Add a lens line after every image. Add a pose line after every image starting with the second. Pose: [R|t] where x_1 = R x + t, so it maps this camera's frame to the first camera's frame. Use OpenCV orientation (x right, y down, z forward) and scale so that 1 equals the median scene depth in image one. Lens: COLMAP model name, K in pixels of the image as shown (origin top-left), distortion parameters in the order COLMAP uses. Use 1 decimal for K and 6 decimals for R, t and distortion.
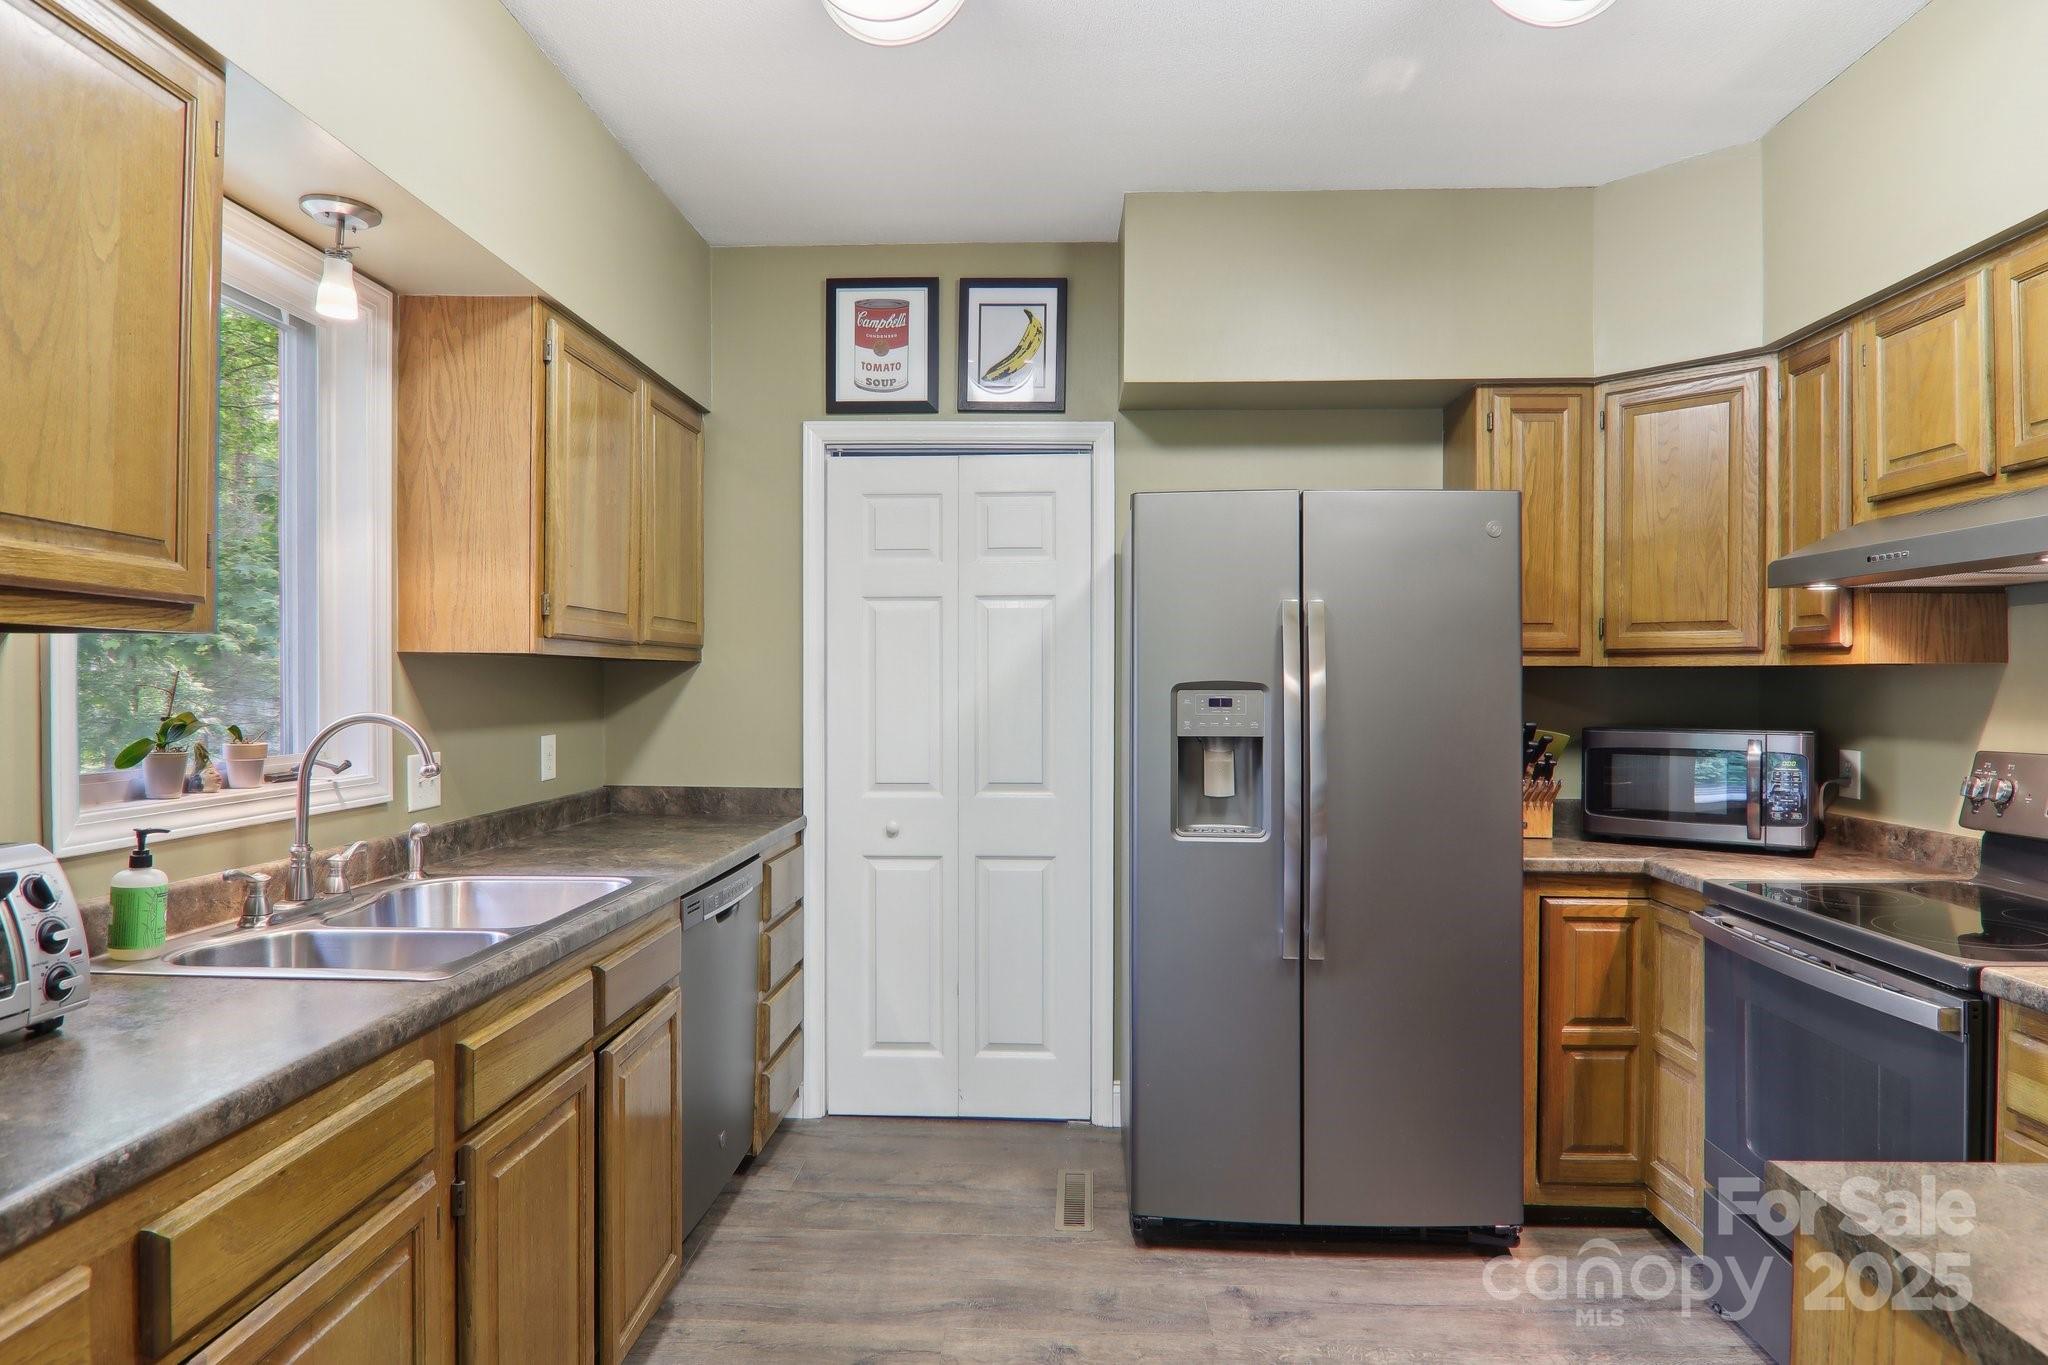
lens RADIAL K [[1158.6, 0, 1011.6], [0, 1158.6, 668.3], [0, 0, 1]] dist [0.007543, -0.021653]
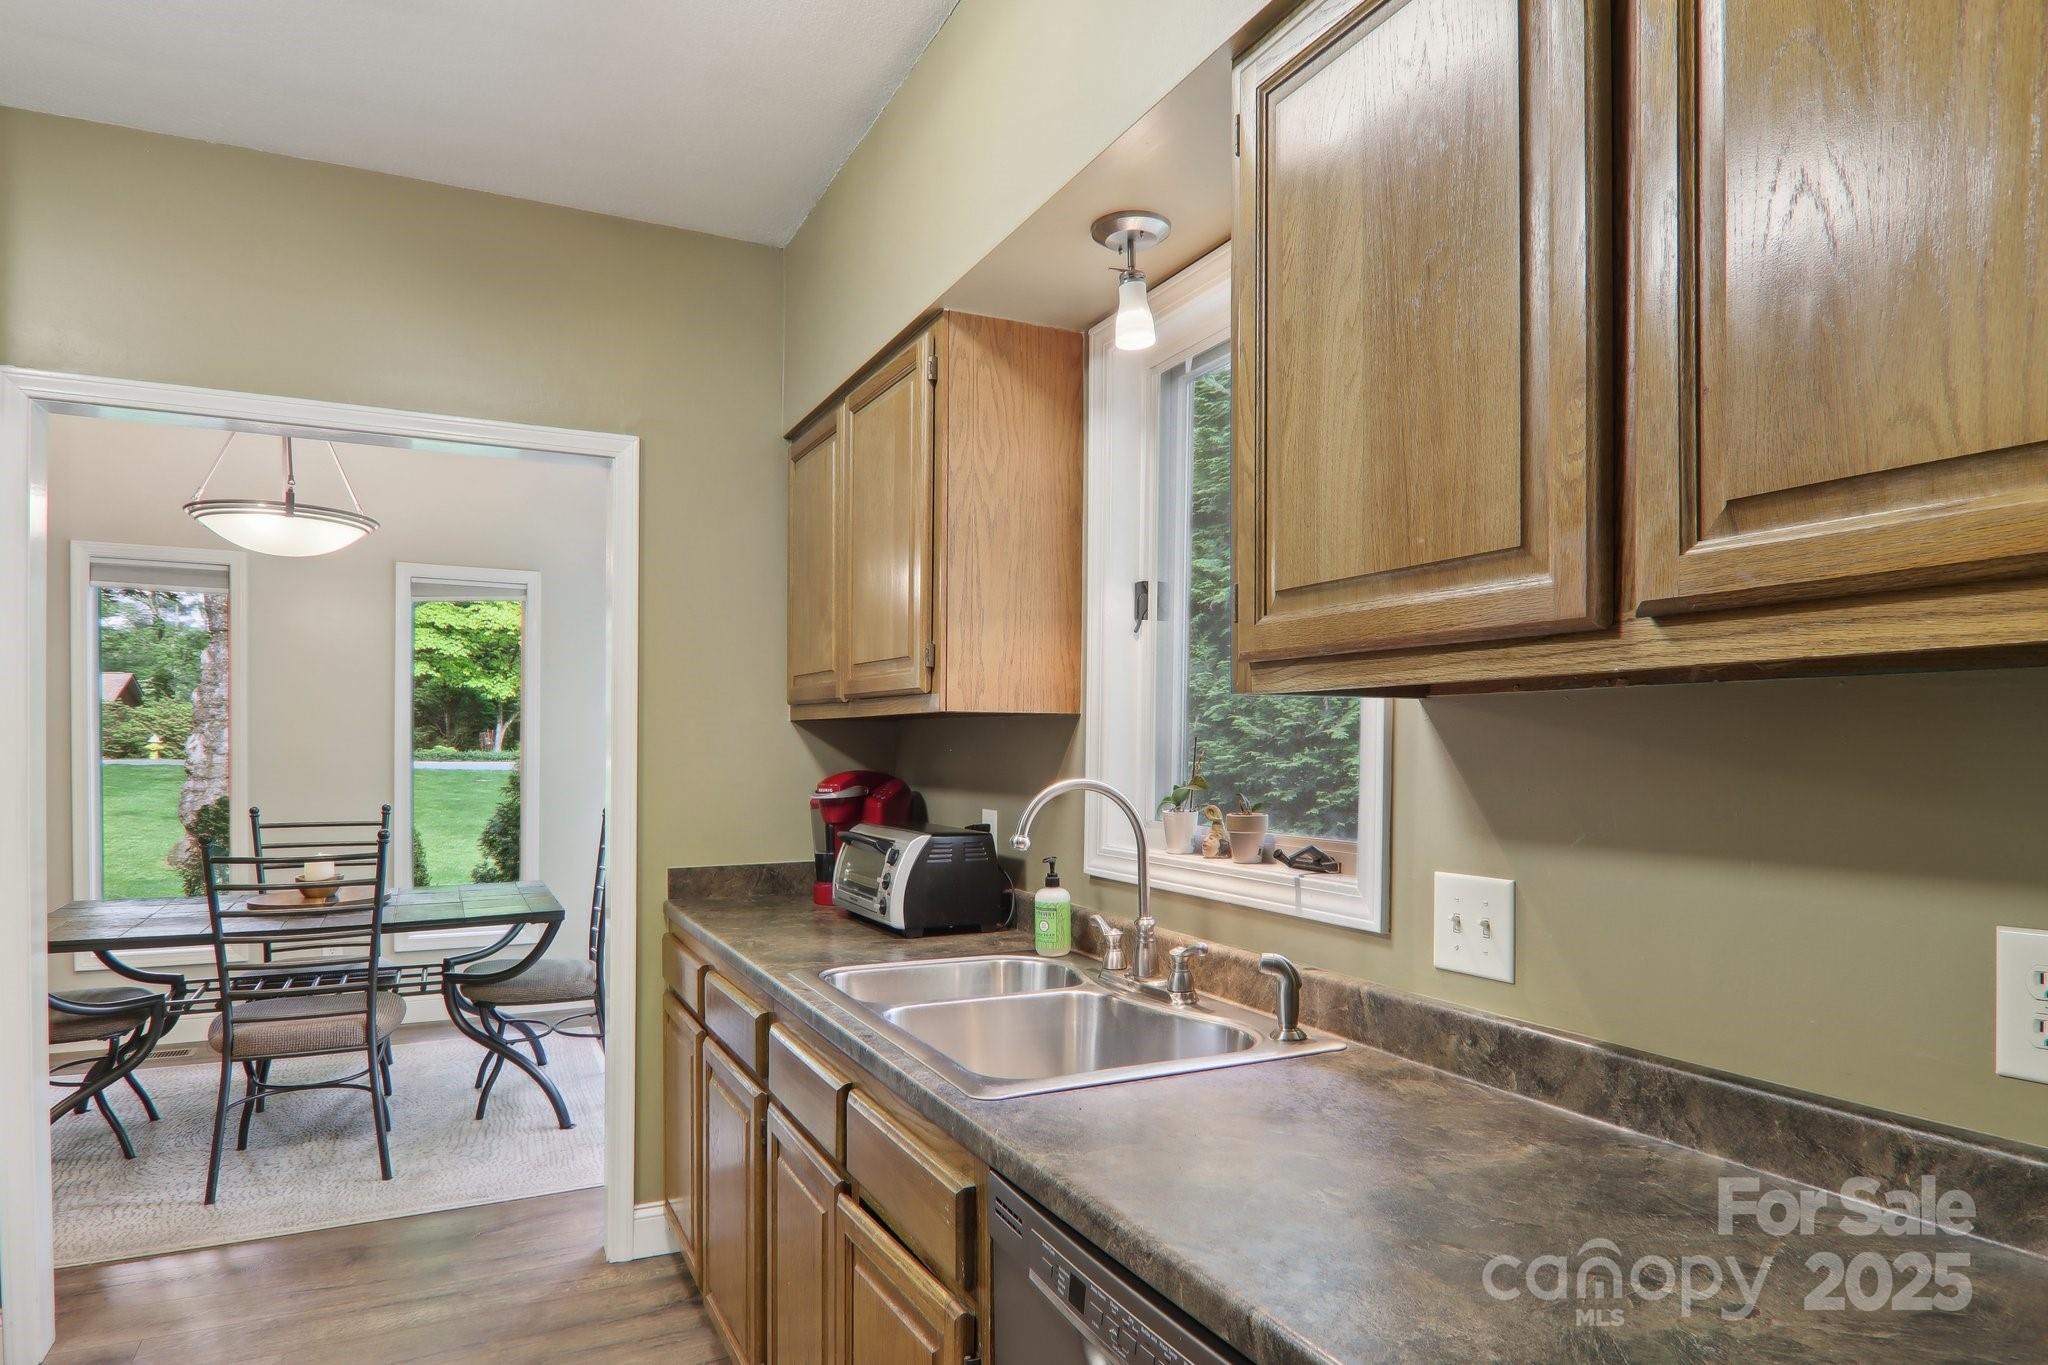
lens RADIAL K [[1158.6, 0, 1037.5], [0, 1158.6, 746.8], [0, 0, 1]] dist [0.007543, -0.021653]
pose [[-0.859514, -0.009140, -0.511031, -0.038497], [-0.003164, 0.999916, -0.012562, 0.017988], [0.511103, -0.009180, -0.859470, 1.303871]]
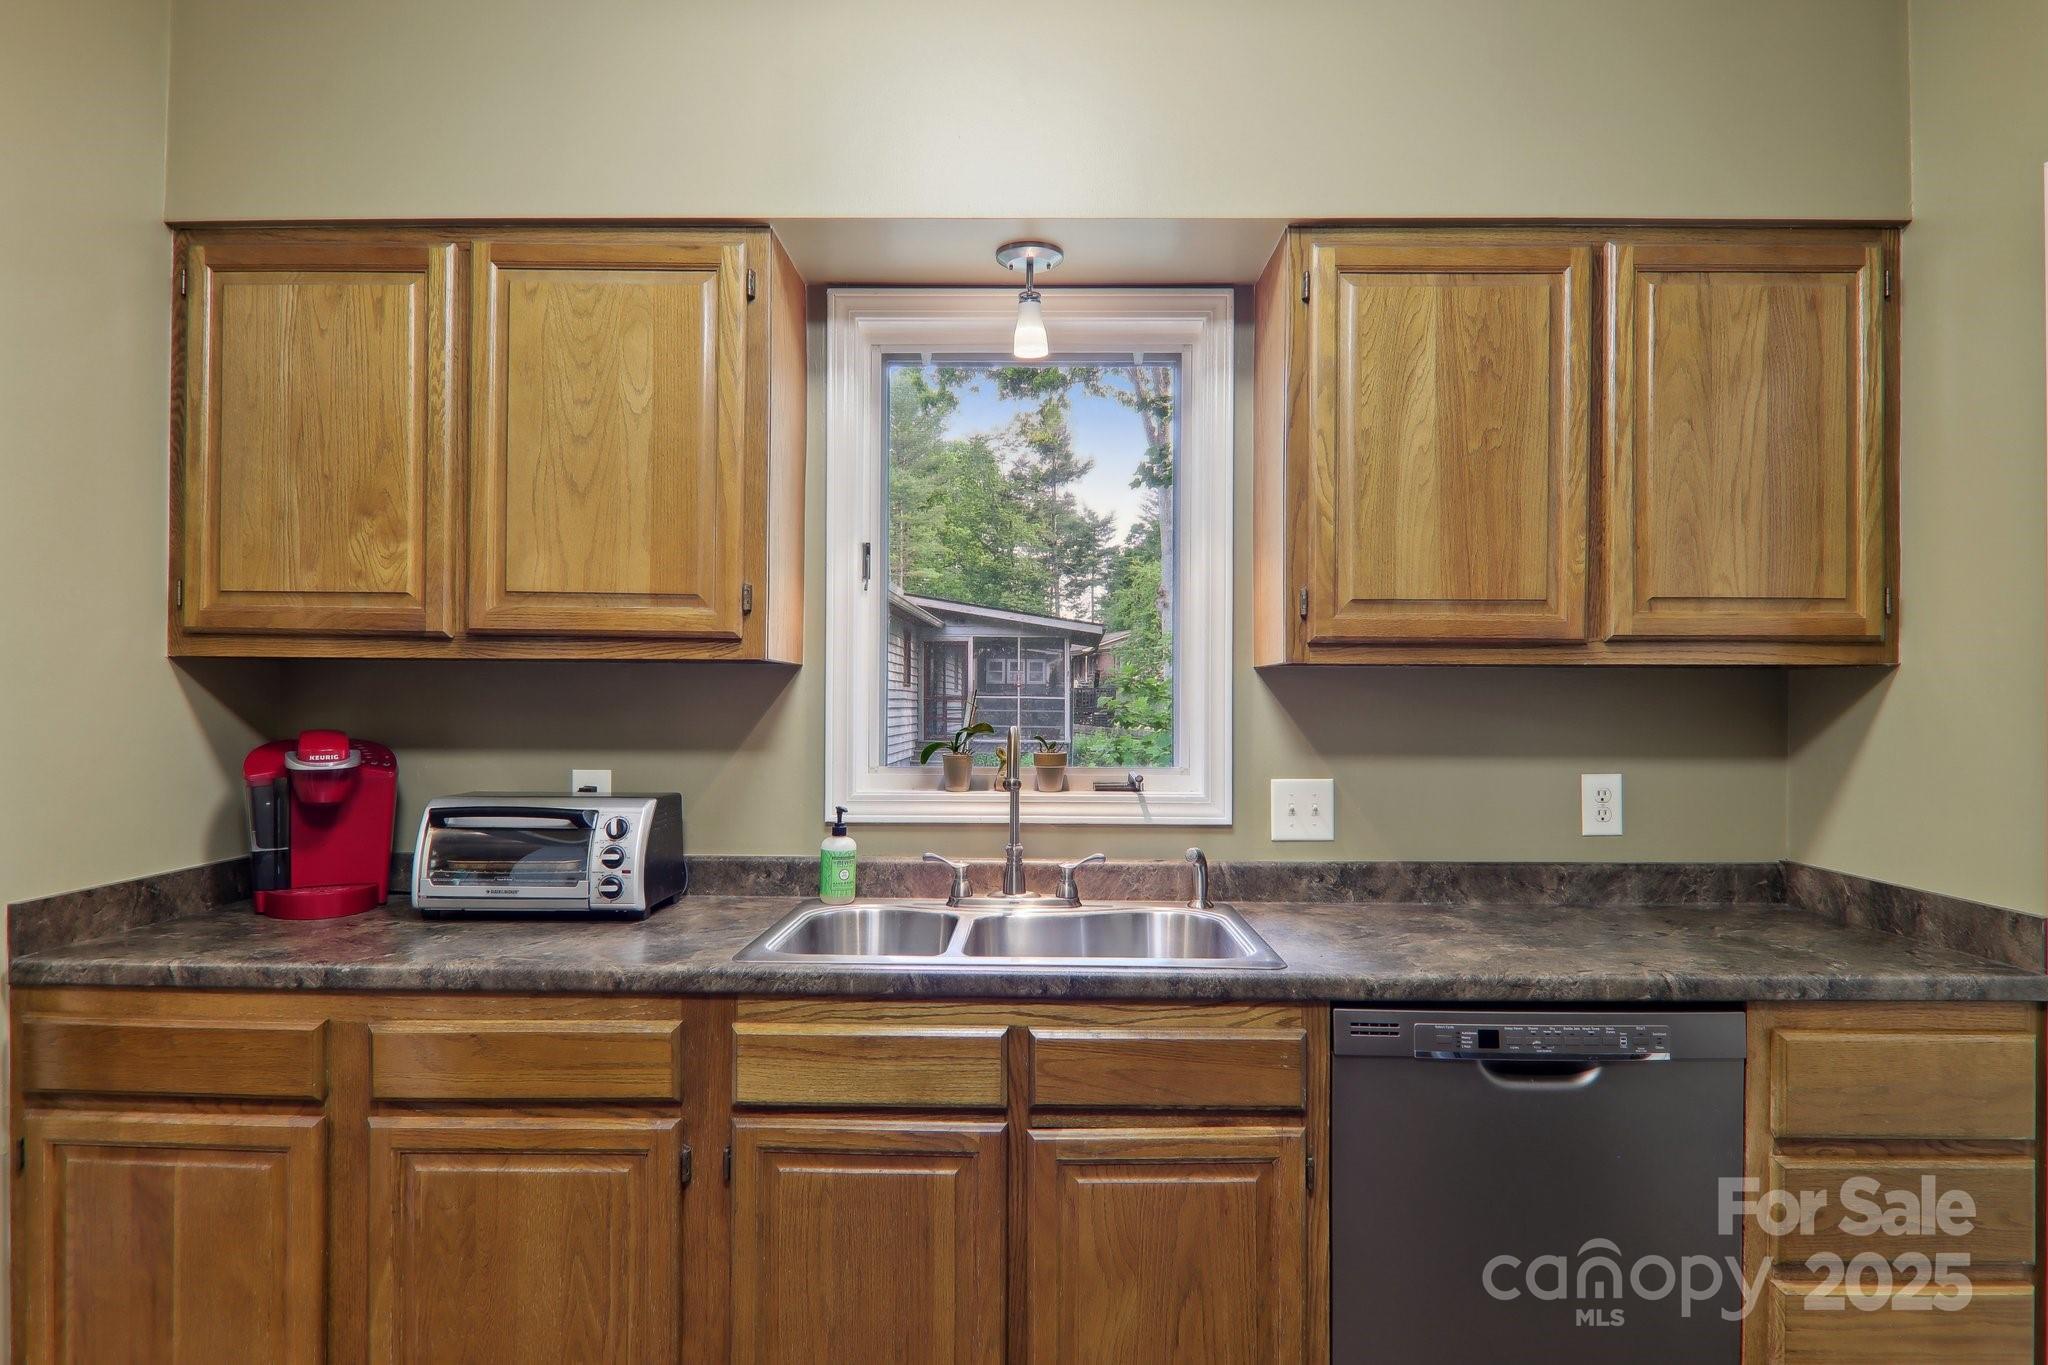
lens RADIAL K [[1158.6, 0, 1026.8], [0, 1158.6, 707.2], [0, 0, 1]] dist [0.007543, -0.021653]
pose [[0.040776, -0.001396, -0.999167, 0.363523], [0.007269, 0.999973, -0.001101, 0.016168], [0.999142, -0.007218, 0.040785, 0.711494]]
